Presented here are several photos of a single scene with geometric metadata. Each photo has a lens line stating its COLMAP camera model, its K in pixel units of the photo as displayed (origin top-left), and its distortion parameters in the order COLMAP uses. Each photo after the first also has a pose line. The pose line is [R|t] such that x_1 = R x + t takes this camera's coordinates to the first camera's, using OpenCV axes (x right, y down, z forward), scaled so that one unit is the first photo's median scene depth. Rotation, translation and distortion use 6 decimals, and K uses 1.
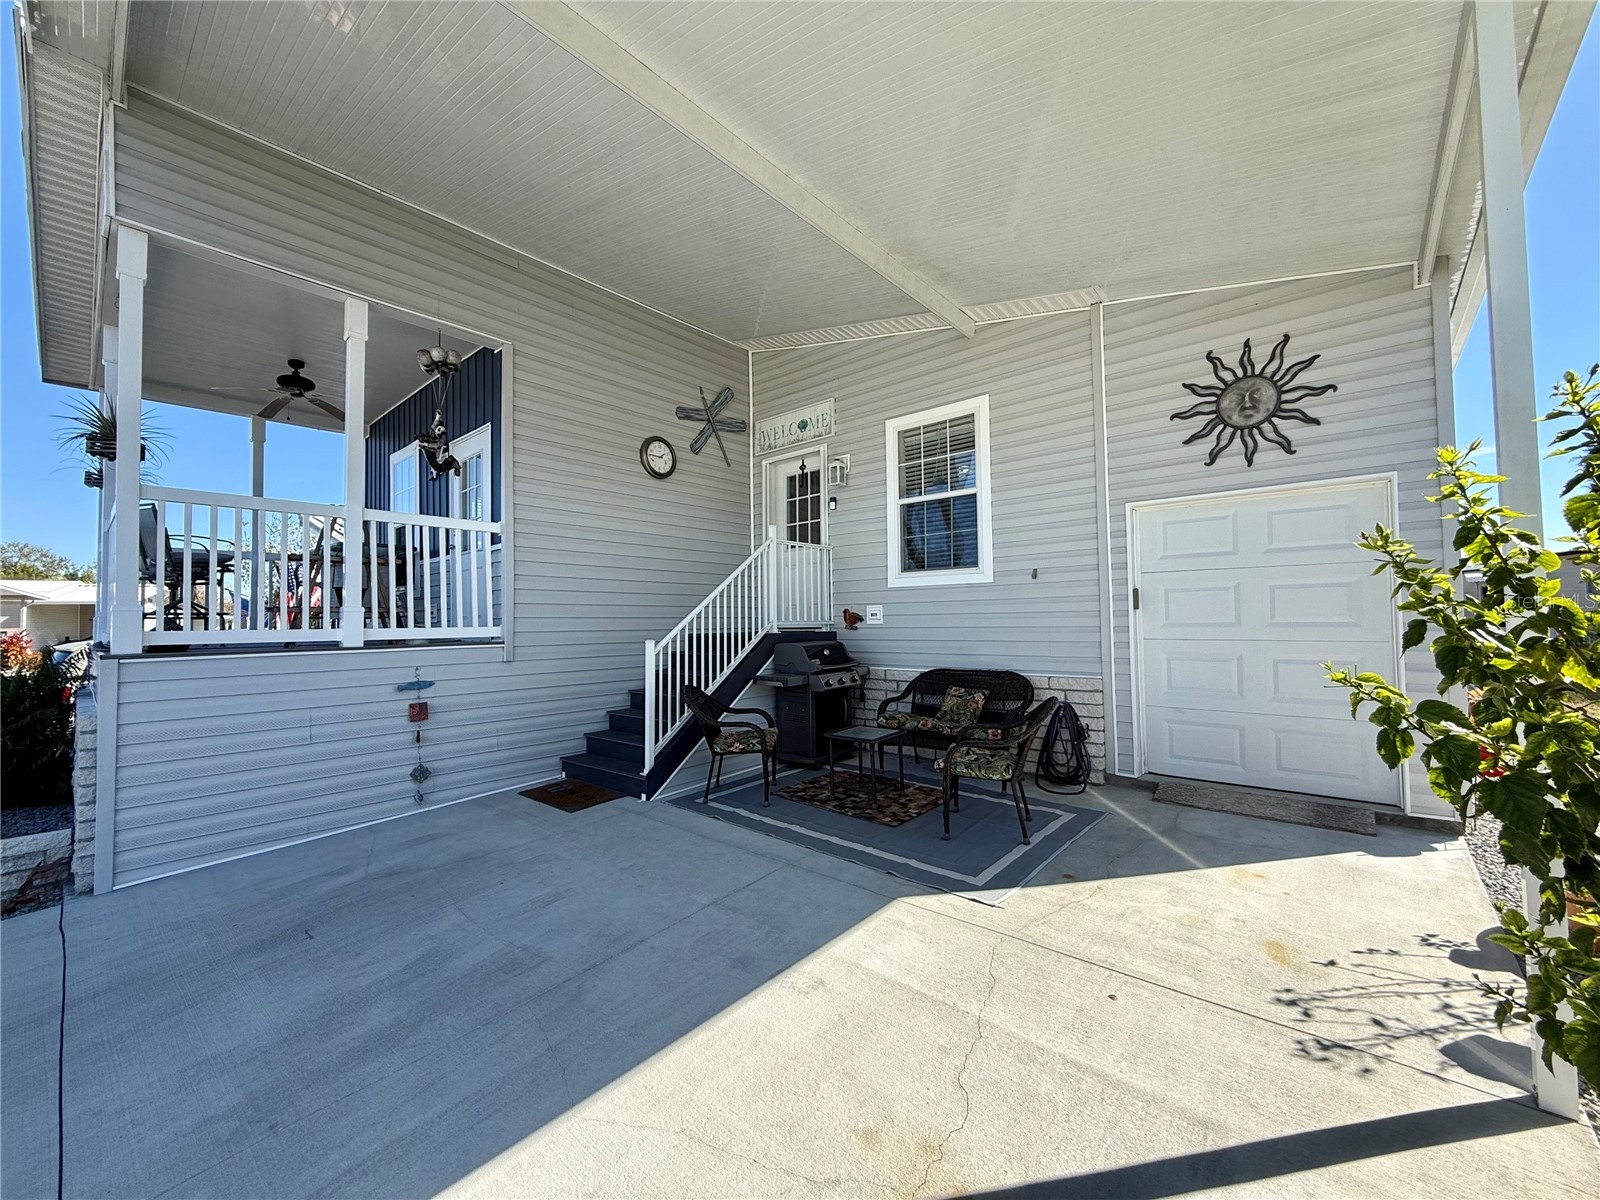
lens RADIAL K [[636.1, 0, 808.3], [0, 636.1, 602.9], [0, 0, 1]] dist [-0.002743, 0.000732]
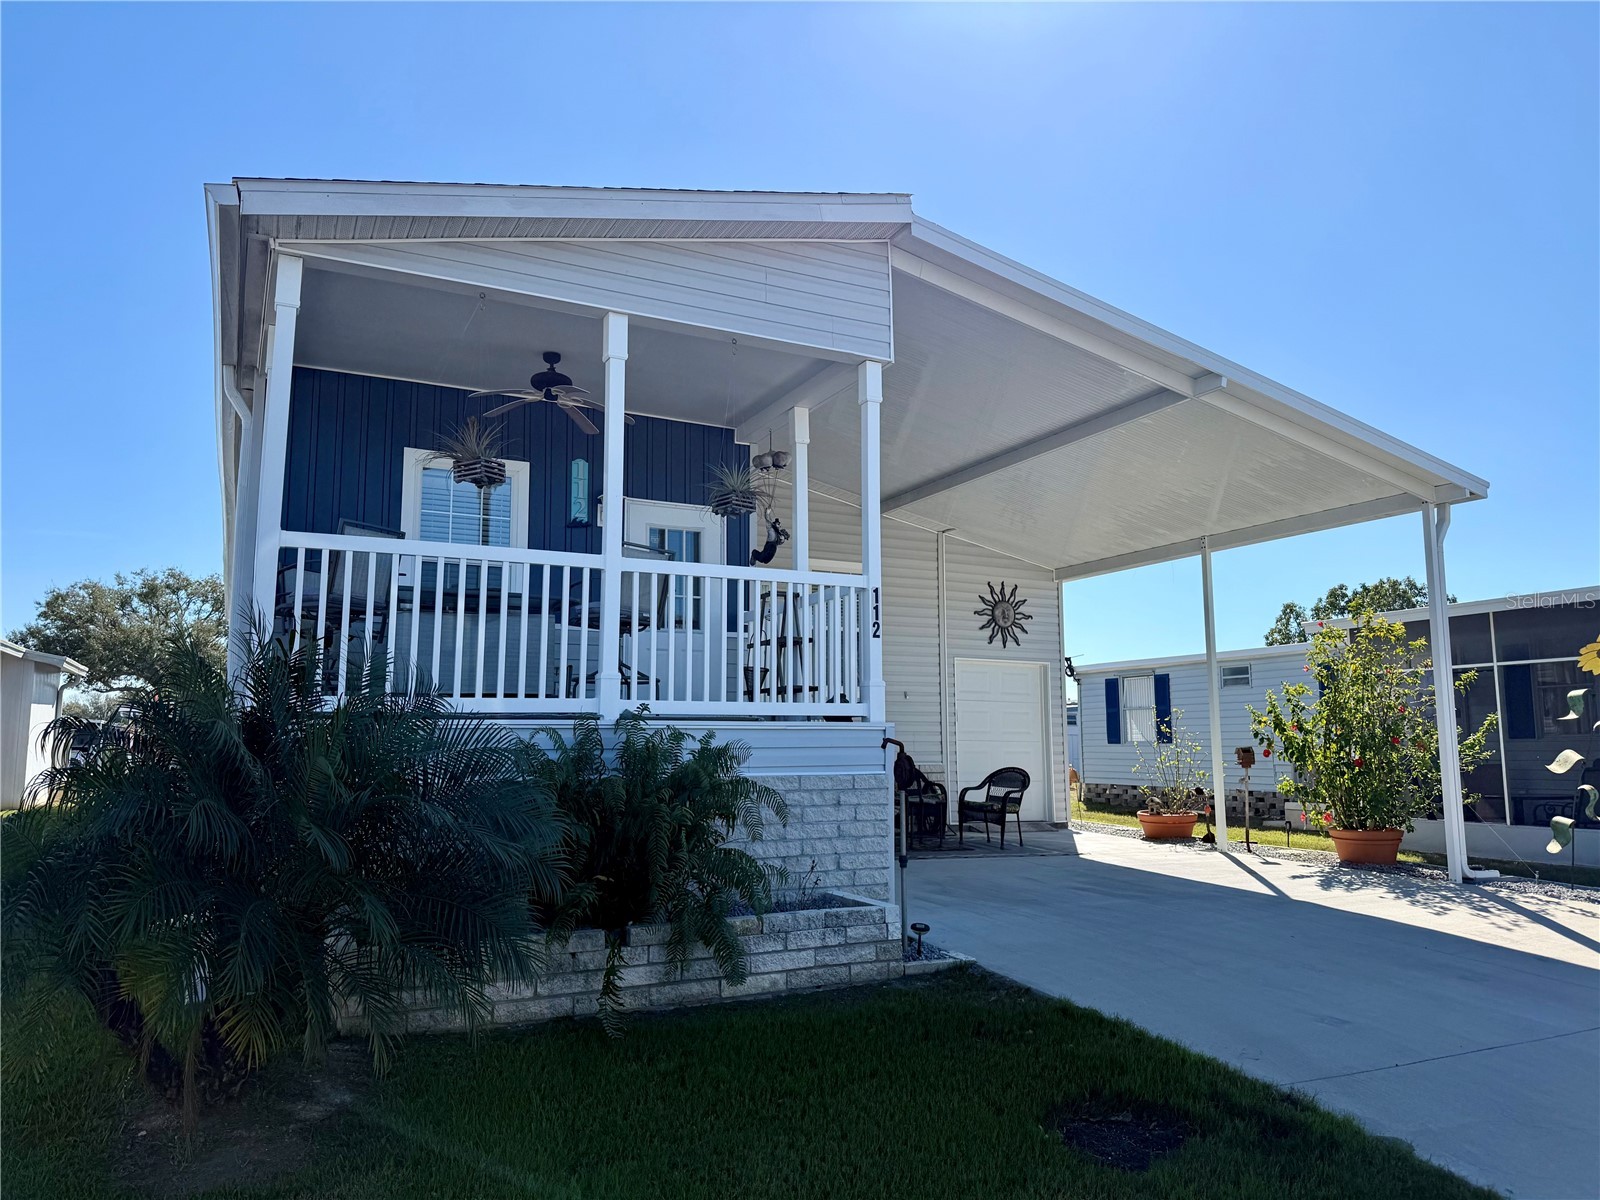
lens RADIAL K [[1107.6, 0, 800.4], [0, 1107.6, 603.9], [0, 0, 1]] dist [0.058522, -0.060876]
pose [[0.377415, 0.138032, 0.915699, -1.990513], [-0.029875, 0.990129, -0.136938, 0.097263], [-0.925562, 0.024326, 0.377813, 0.236005]]
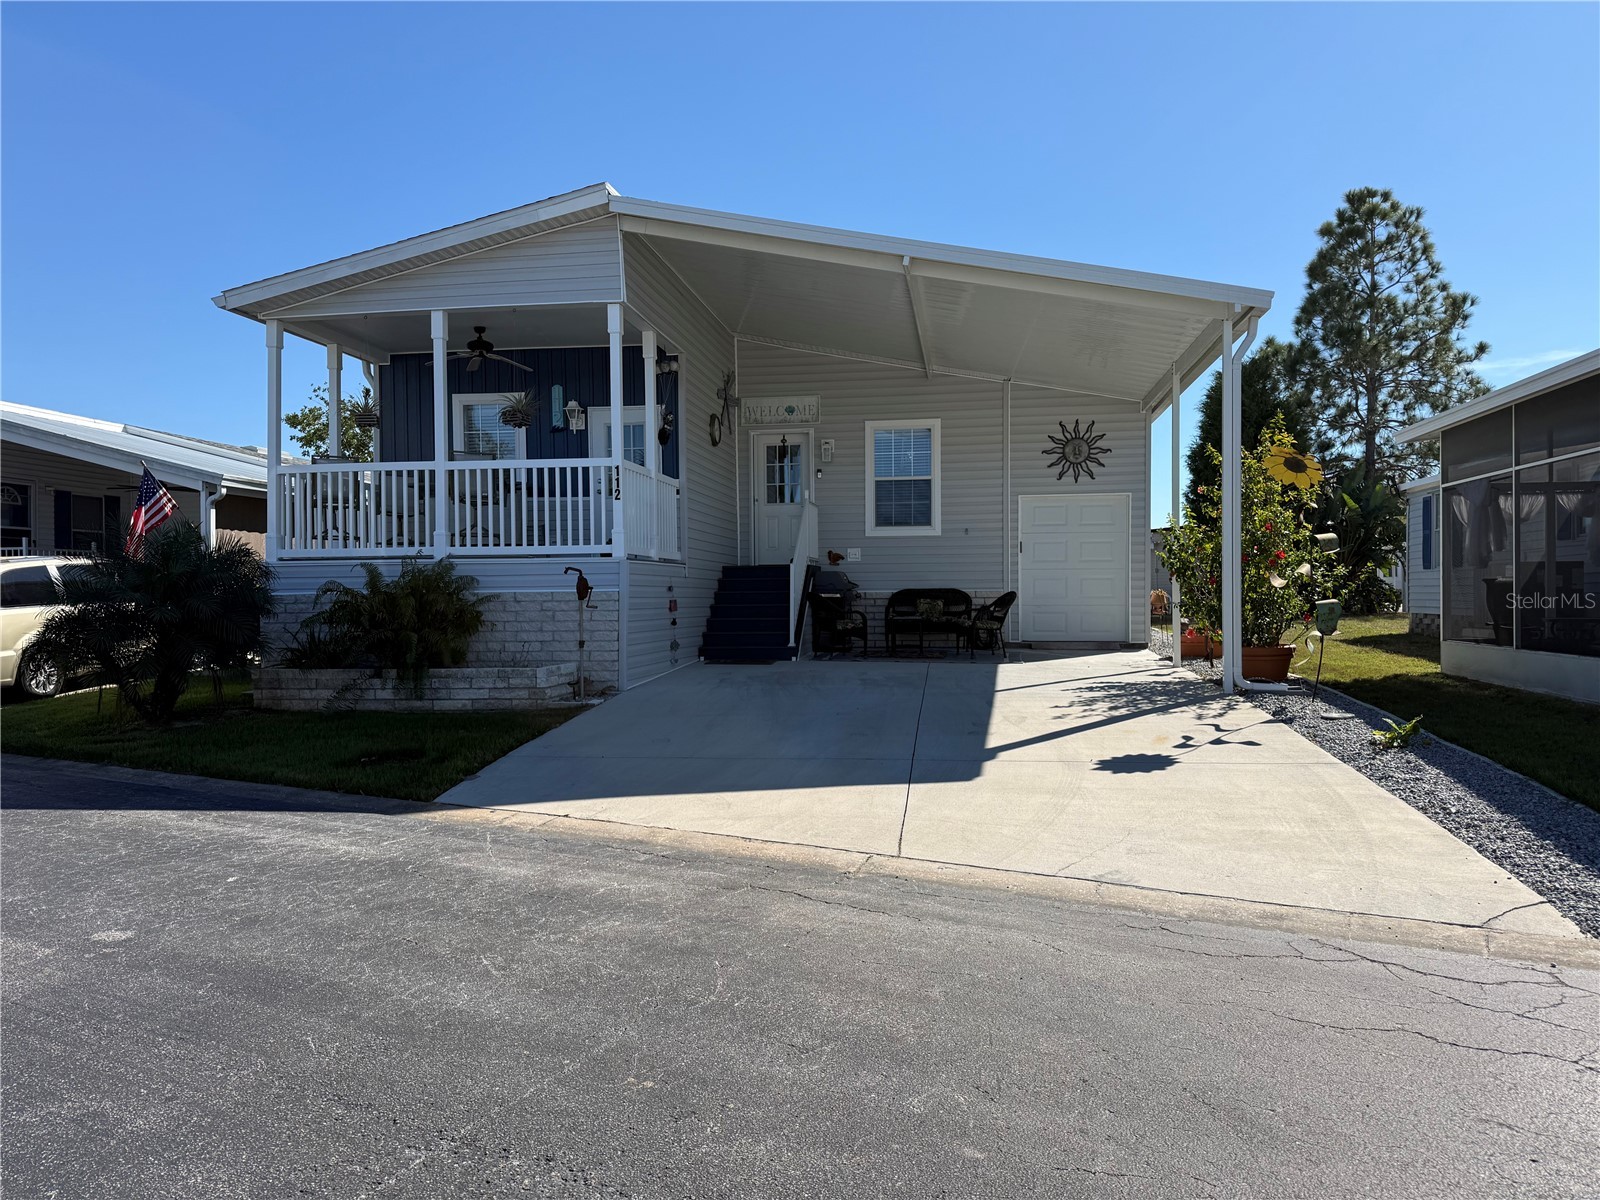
lens RADIAL K [[1107.6, 0, 797.1], [0, 1107.6, 612.3], [0, 0, 1]] dist [0.058522, -0.060876]
pose [[0.847958, 0.002325, 0.530058, -1.499041], [-0.021961, 0.999286, 0.030749, 0.084139], [-0.529608, -0.037715, 0.847404, -1.199570]]
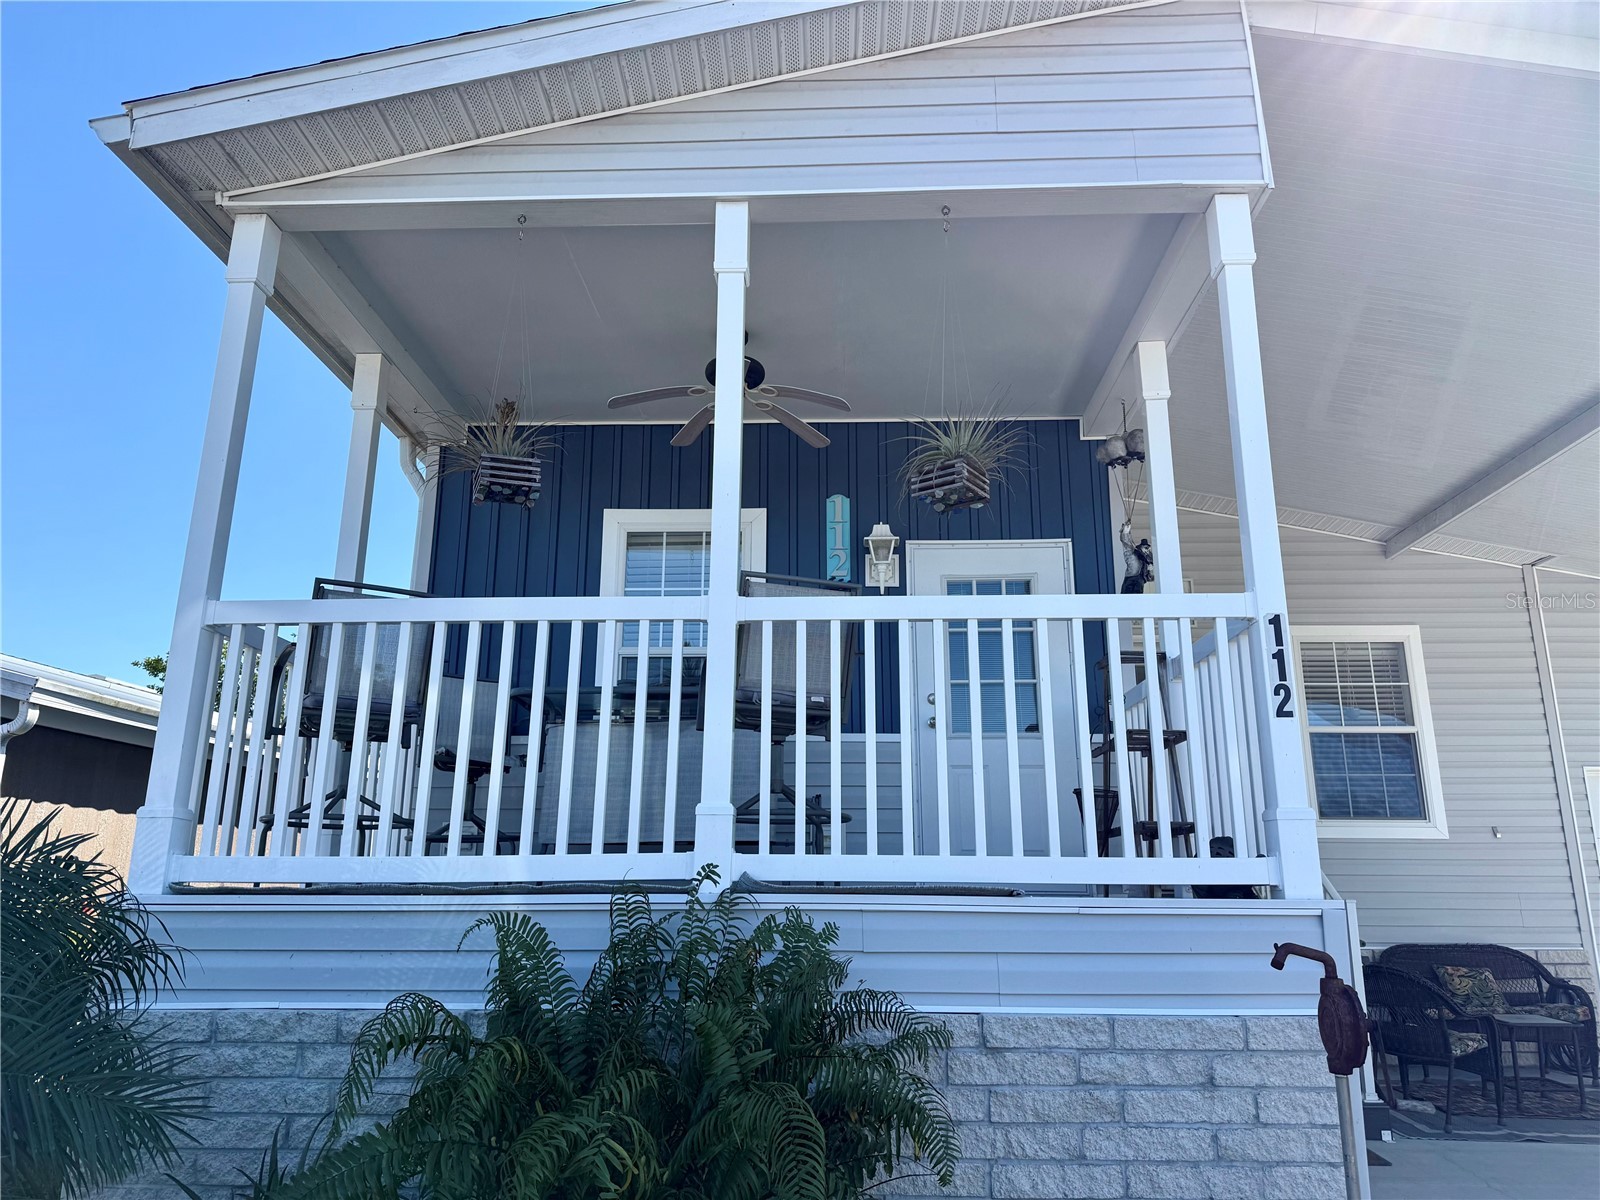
lens RADIAL K [[1107.6, 0, 794.3], [0, 1107.6, 602.9], [0, 0, 1]] dist [0.058522, -0.060876]
pose [[0.781463, 0.177419, 0.598195, -1.346875], [-0.037340, 0.970301, -0.239003, 0.053187], [-0.622833, 0.164436, 0.764879, 0.326558]]
